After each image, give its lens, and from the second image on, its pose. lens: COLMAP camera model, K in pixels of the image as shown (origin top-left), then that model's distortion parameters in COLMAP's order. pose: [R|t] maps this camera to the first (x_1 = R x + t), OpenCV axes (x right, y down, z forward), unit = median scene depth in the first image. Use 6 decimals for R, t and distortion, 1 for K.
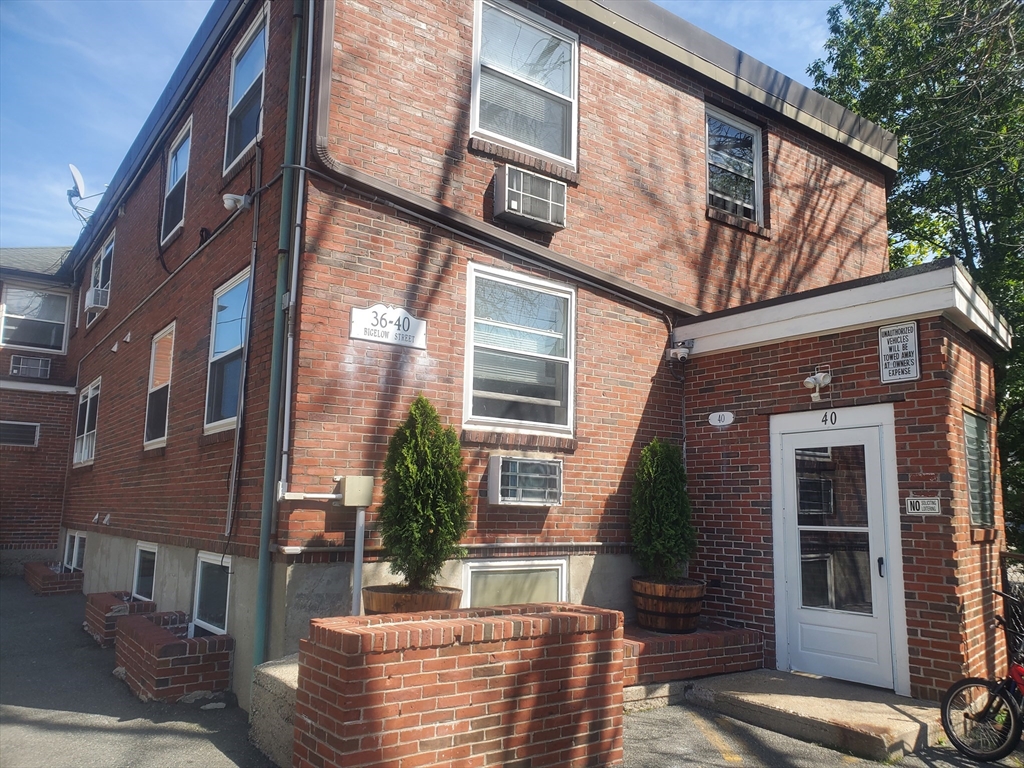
lens RADIAL K [[779.1, 0, 512.0], [0, 779.1, 384.0], [0, 0, 1]] dist [0.042447, -0.041354]
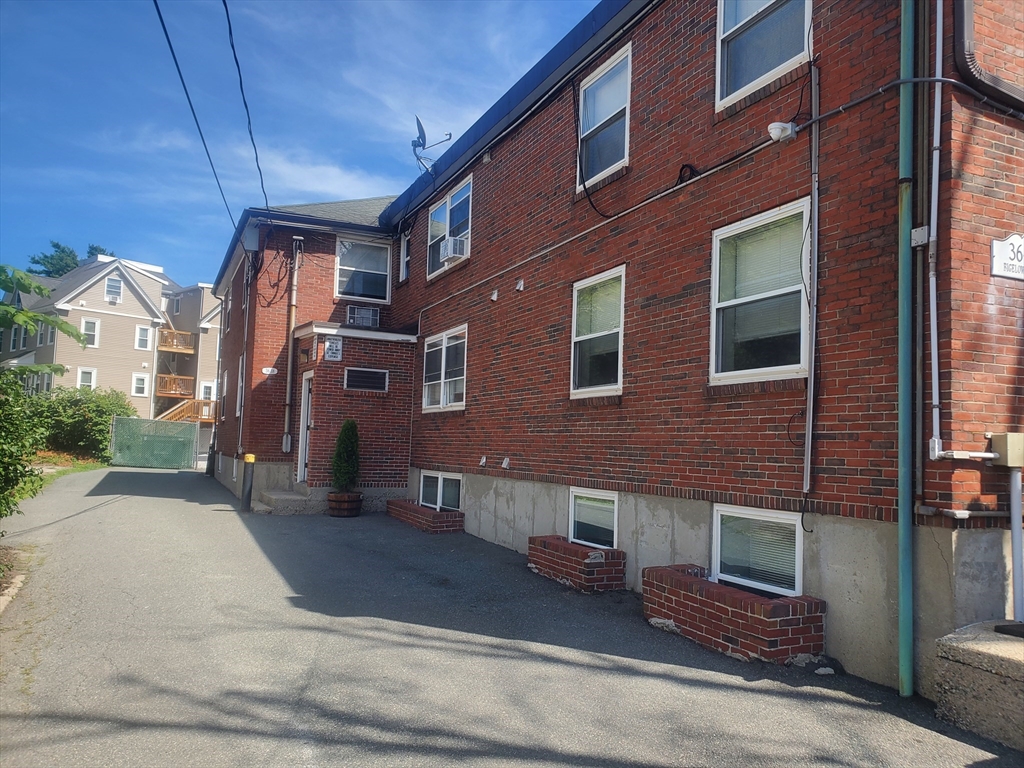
lens RADIAL K [[779.1, 0, 512.0], [0, 779.1, 384.0], [0, 0, 1]] dist [0.042447, -0.041354]
pose [[0.981863, -0.005078, -0.189526, -0.565469], [0.019513, 0.997039, 0.074379, -0.013572], [0.188587, -0.076728, 0.979054, 0.026117]]
